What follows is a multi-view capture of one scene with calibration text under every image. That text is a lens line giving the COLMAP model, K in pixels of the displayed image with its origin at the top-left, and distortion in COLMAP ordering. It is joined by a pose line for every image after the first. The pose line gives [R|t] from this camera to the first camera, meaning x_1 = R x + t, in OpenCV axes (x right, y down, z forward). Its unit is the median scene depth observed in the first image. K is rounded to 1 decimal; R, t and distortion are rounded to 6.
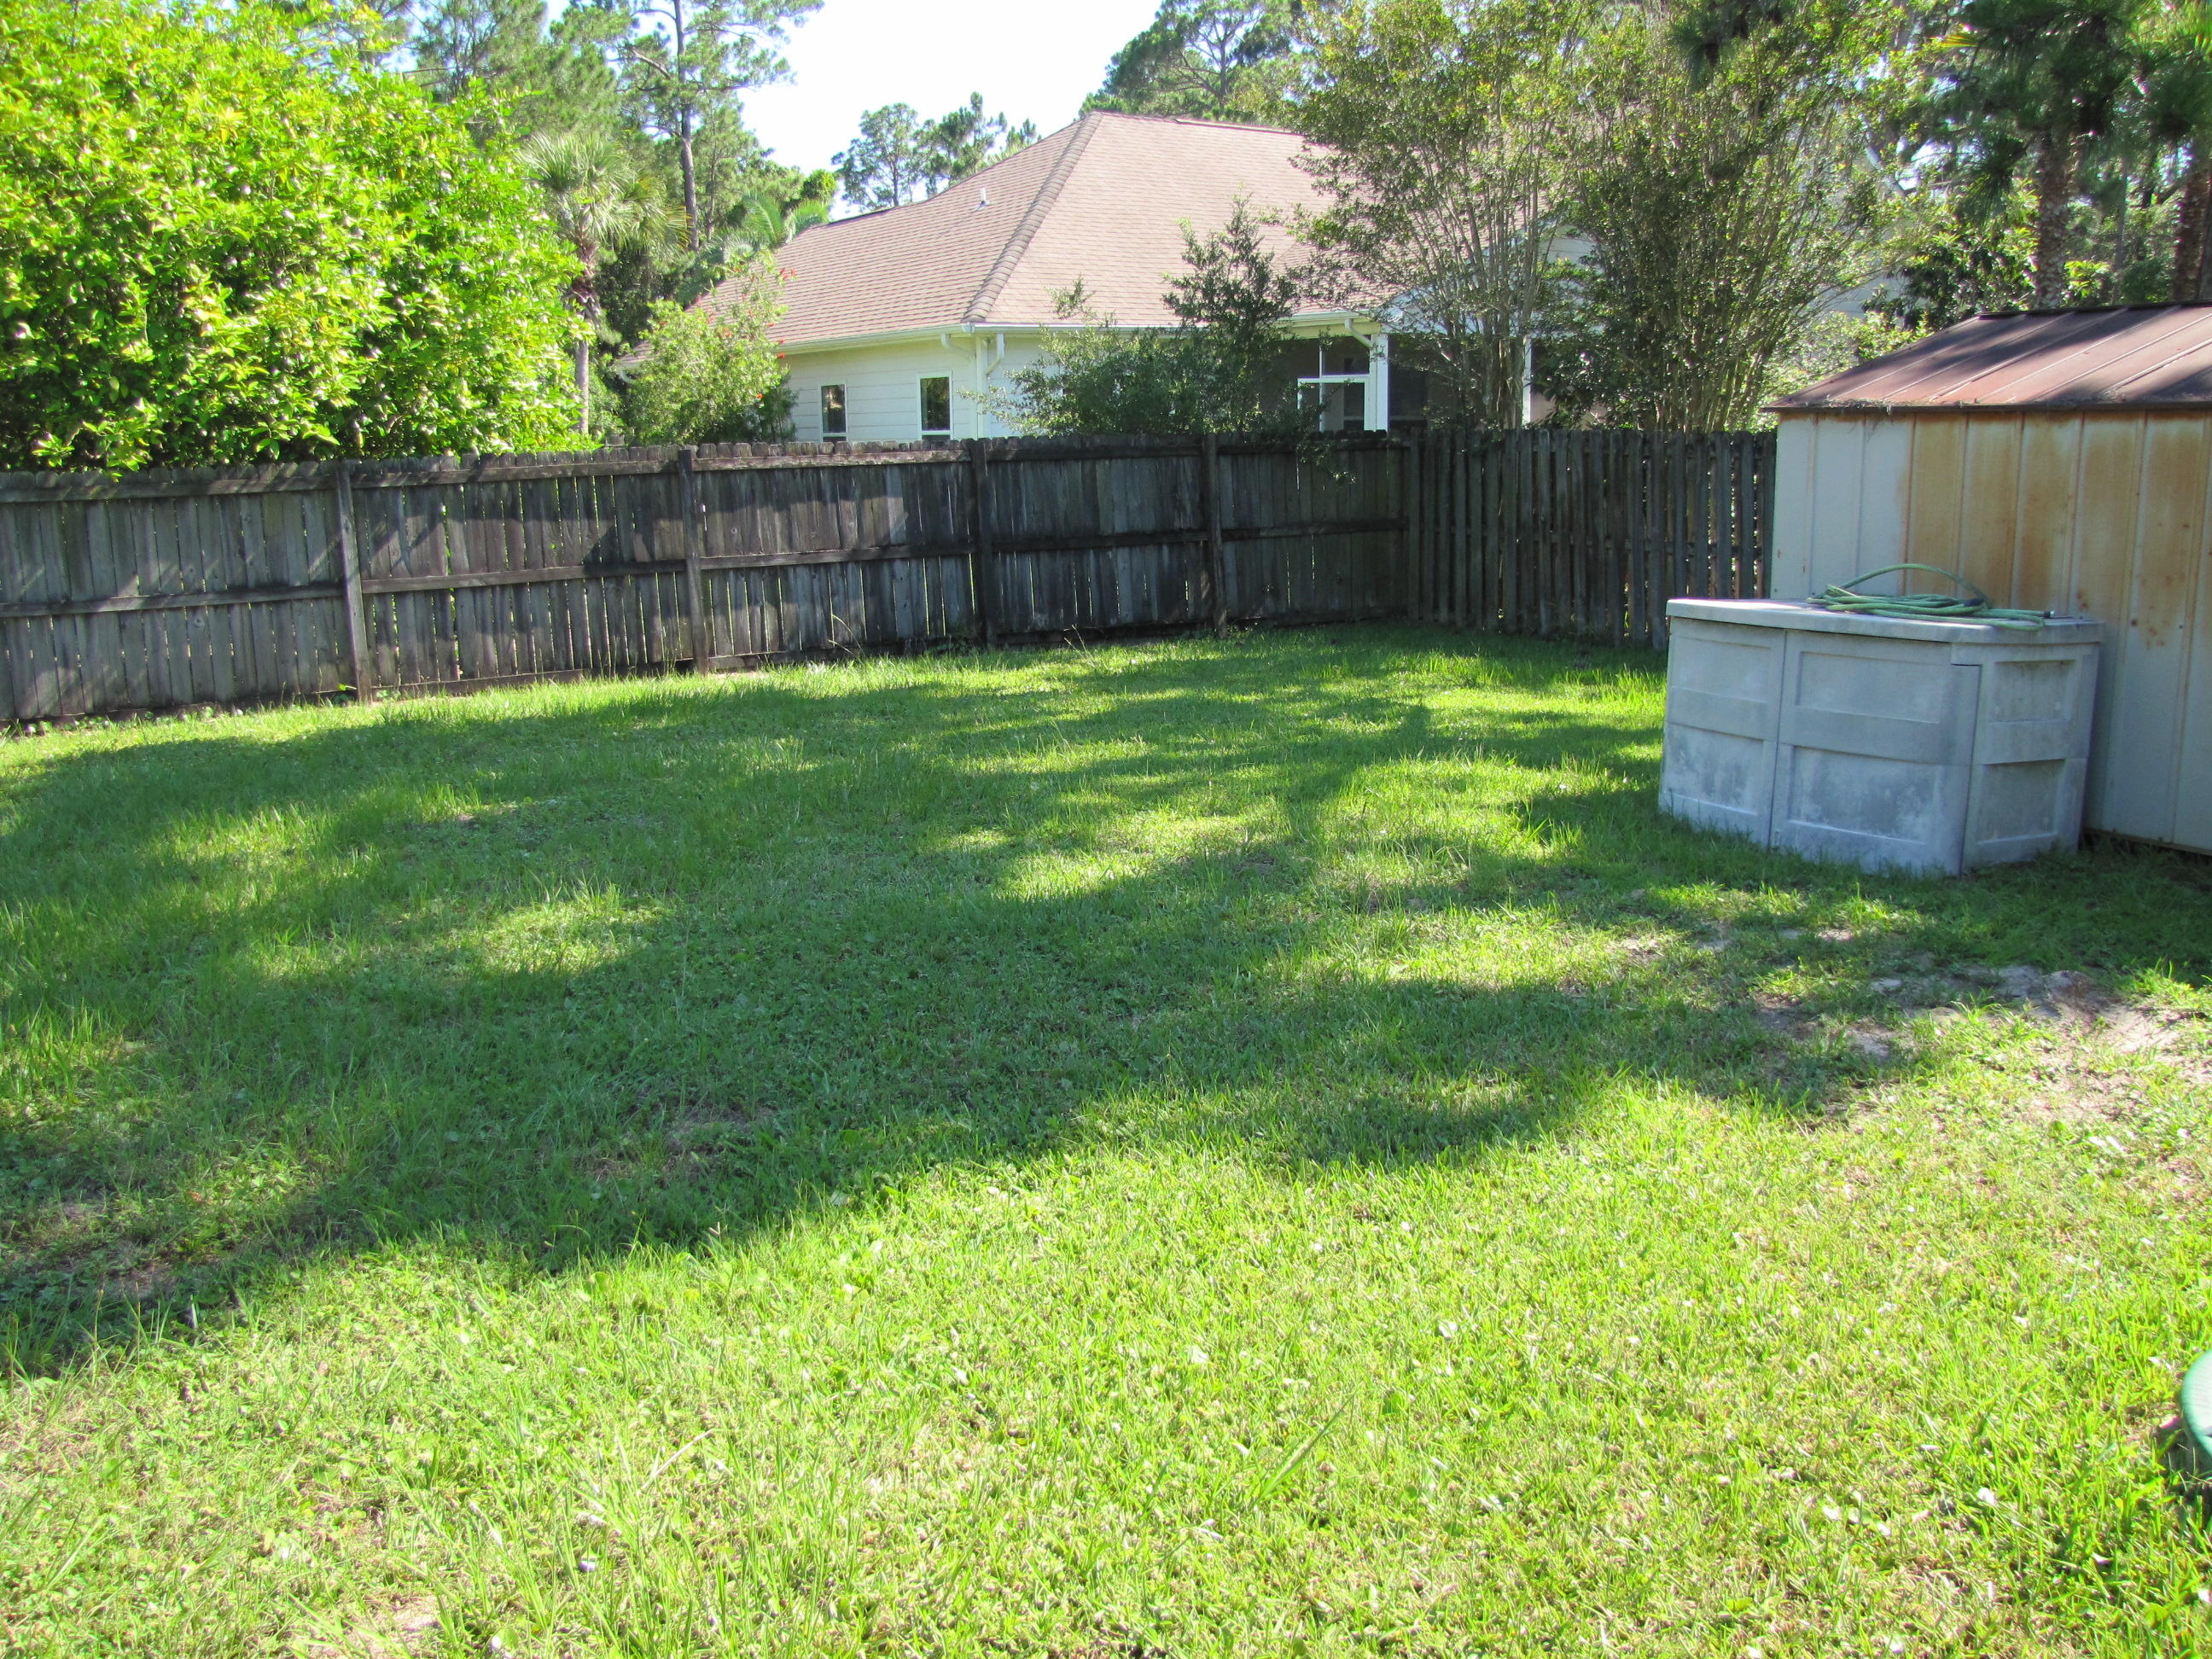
lens RADIAL K [[1844.0, 0, 1108.9], [0, 1844.0, 802.3], [0, 0, 1]] dist [-0.176736, 0.148859]
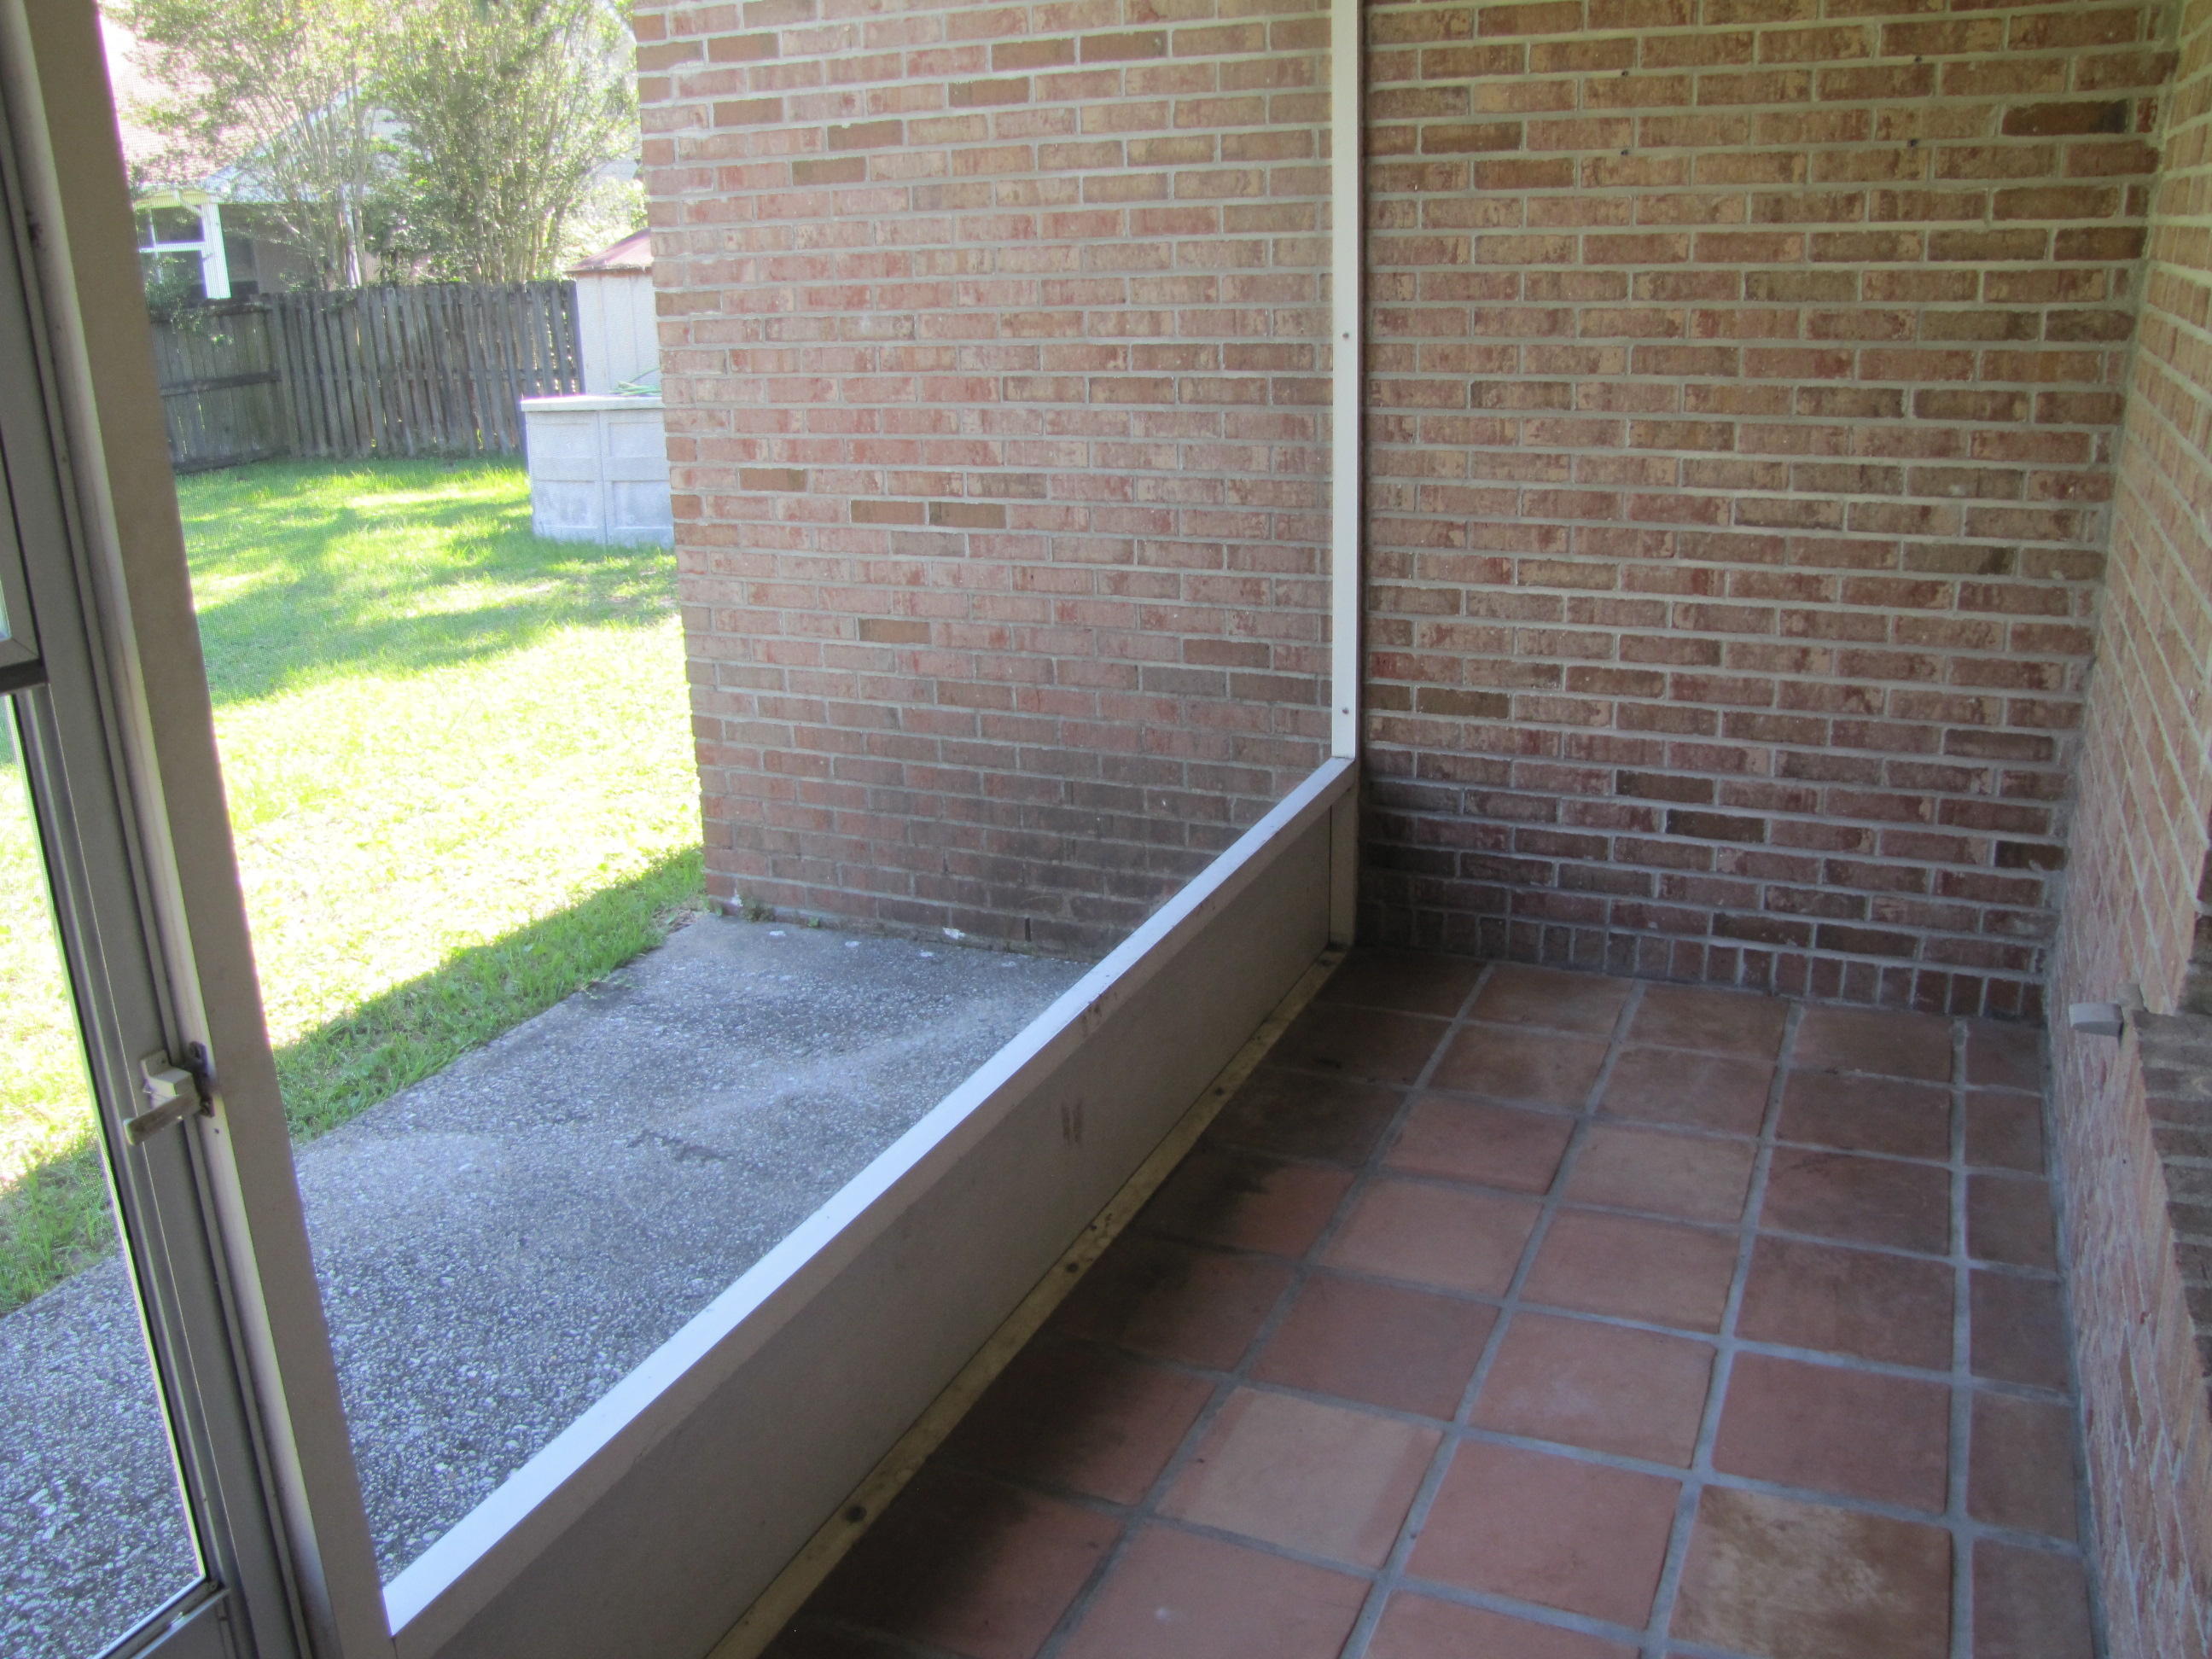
lens RADIAL K [[1844.0, 0, 1108.9], [0, 1844.0, 802.3], [0, 0, 1]] dist [-0.176736, 0.148859]
pose [[0.809770, -0.184887, 0.556857, -0.127974], [0.134791, 0.982292, 0.130128, 0.057804], [-0.571055, -0.030315, 0.820352, -0.349897]]
